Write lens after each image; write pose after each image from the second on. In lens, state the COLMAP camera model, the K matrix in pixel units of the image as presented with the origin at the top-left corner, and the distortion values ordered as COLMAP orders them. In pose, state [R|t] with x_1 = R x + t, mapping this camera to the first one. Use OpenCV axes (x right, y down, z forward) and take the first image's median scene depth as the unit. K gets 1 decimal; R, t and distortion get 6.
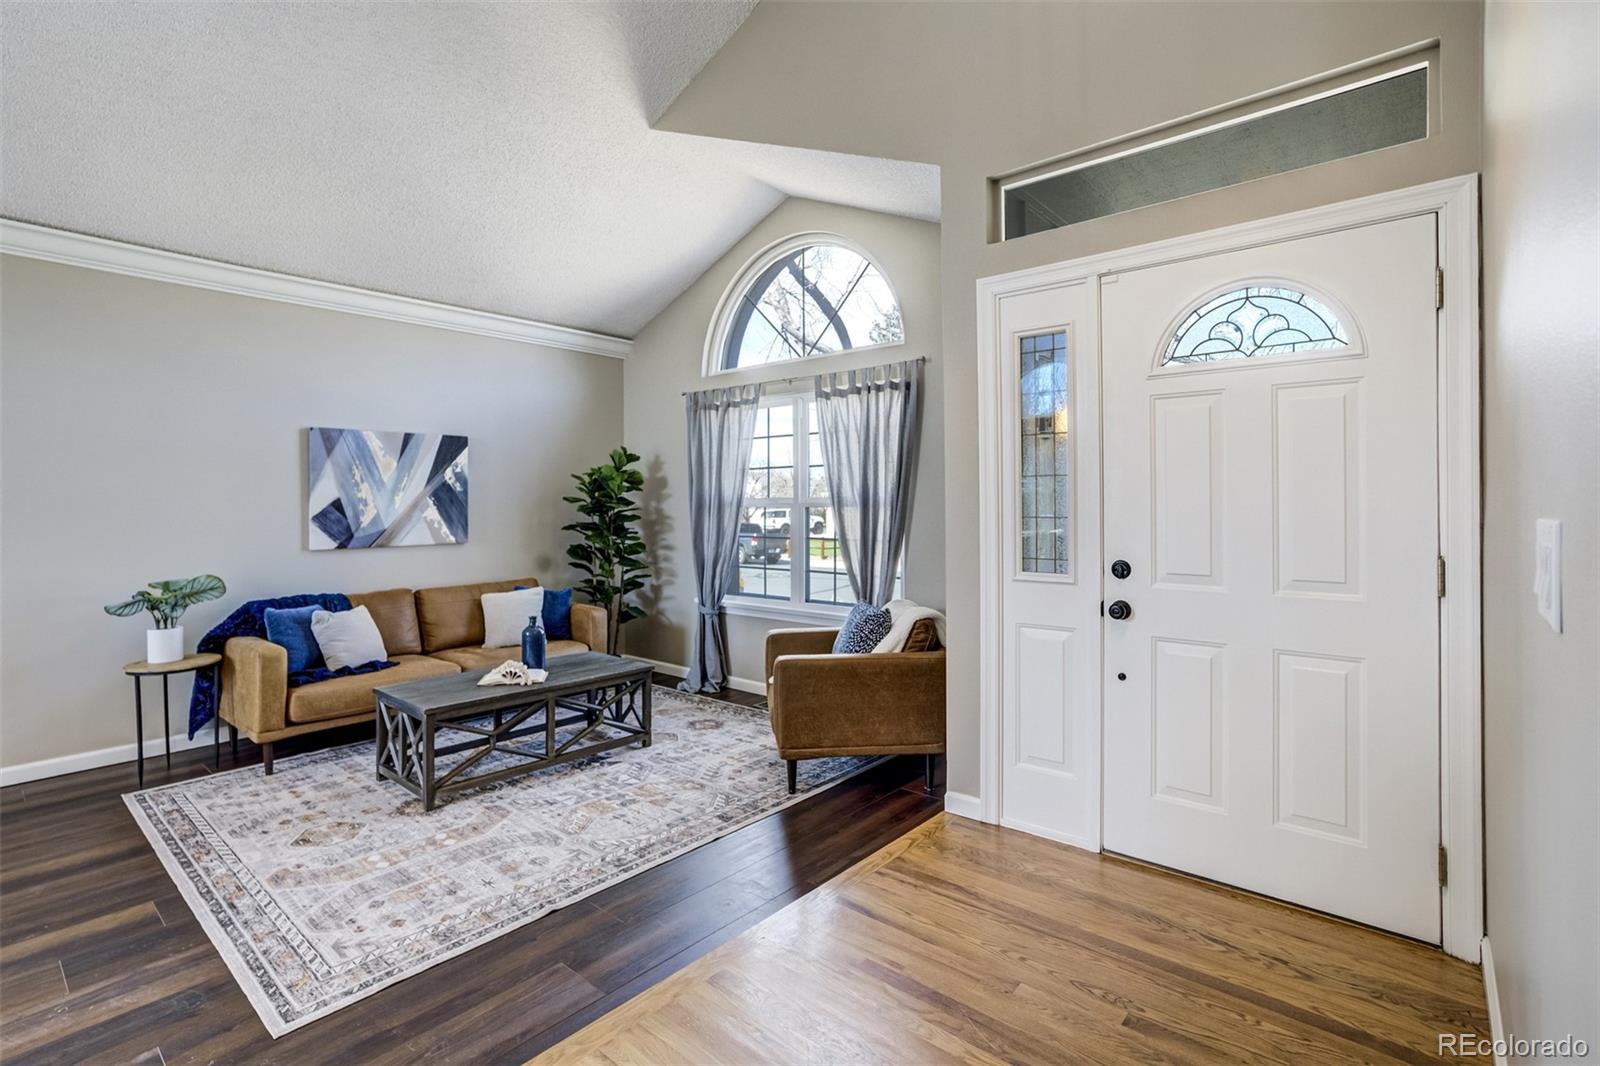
lens RADIAL K [[749.5, 0, 827.8], [0, 749.5, 498.4], [0, 0, 1]] dist [-0.034867, 0.013551]
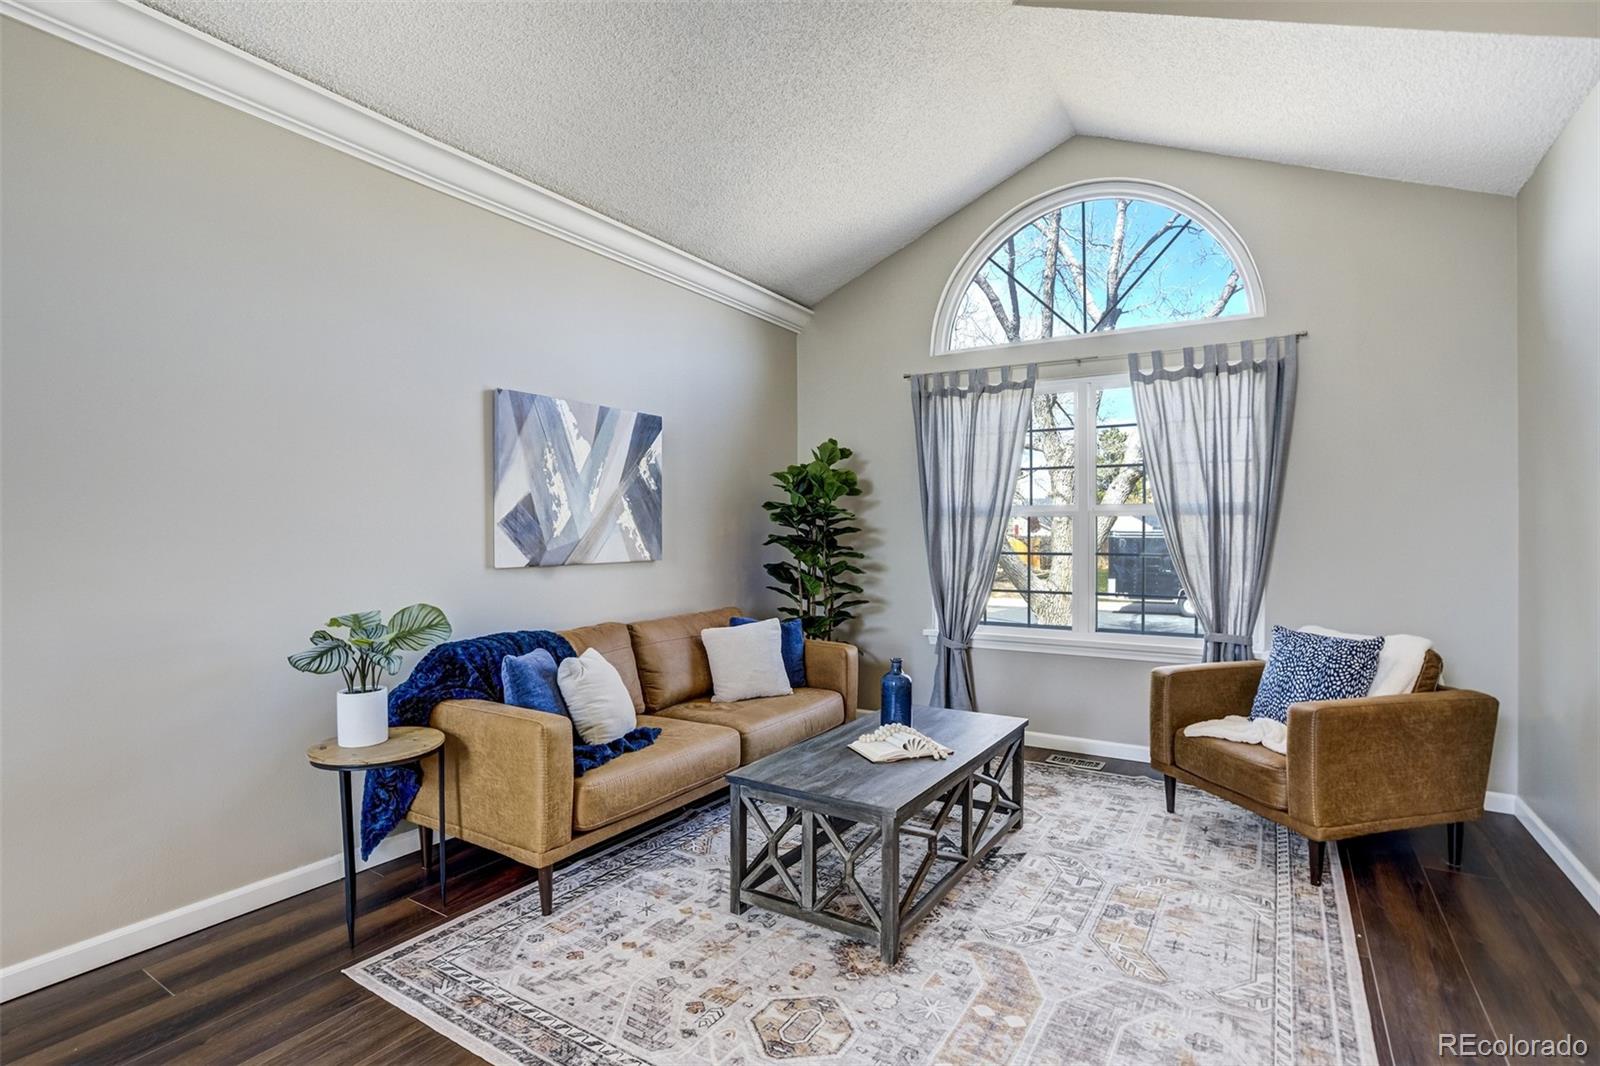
lens RADIAL K [[749.5, 0, 810.7], [0, 749.5, 535.4], [0, 0, 1]] dist [-0.034867, 0.013551]
pose [[0.987891, 0.006298, 0.155022, -0.521597], [-0.007916, 0.999920, 0.009816, 0.030534], [-0.154948, -0.010925, 0.987862, 0.271893]]
